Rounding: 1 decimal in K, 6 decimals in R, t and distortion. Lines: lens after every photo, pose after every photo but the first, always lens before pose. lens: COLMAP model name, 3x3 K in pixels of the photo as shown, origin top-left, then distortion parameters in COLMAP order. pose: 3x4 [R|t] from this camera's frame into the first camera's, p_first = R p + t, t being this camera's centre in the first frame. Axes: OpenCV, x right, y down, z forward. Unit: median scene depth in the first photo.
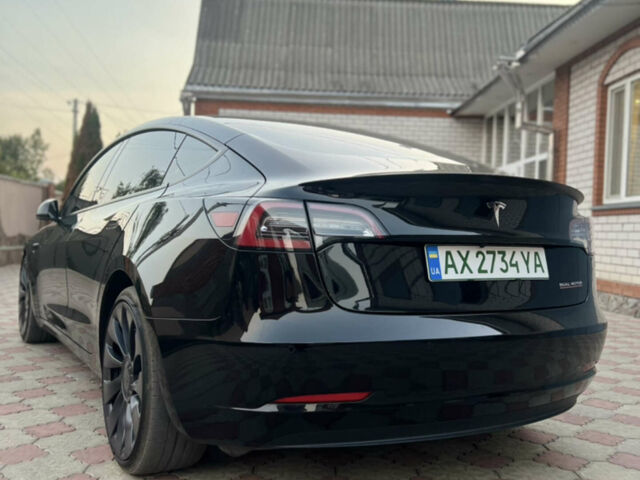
lens RADIAL K [[607.2, 0, 320.0], [0, 607.2, 240.0], [0, 0, 1]] dist [0.072227, -0.110263]
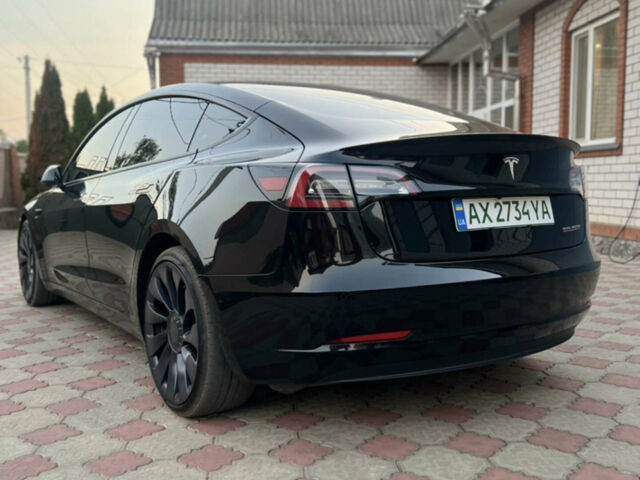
lens RADIAL K [[608.6, 0, 318.2], [0, 608.6, 229.2], [0, 0, 1]] dist [0.079122, -0.141758]
pose [[0.997324, -0.043614, 0.058667, -0.088261], [0.039851, 0.997163, 0.063853, -0.011416], [-0.061285, -0.061344, 0.996233, -0.067936]]
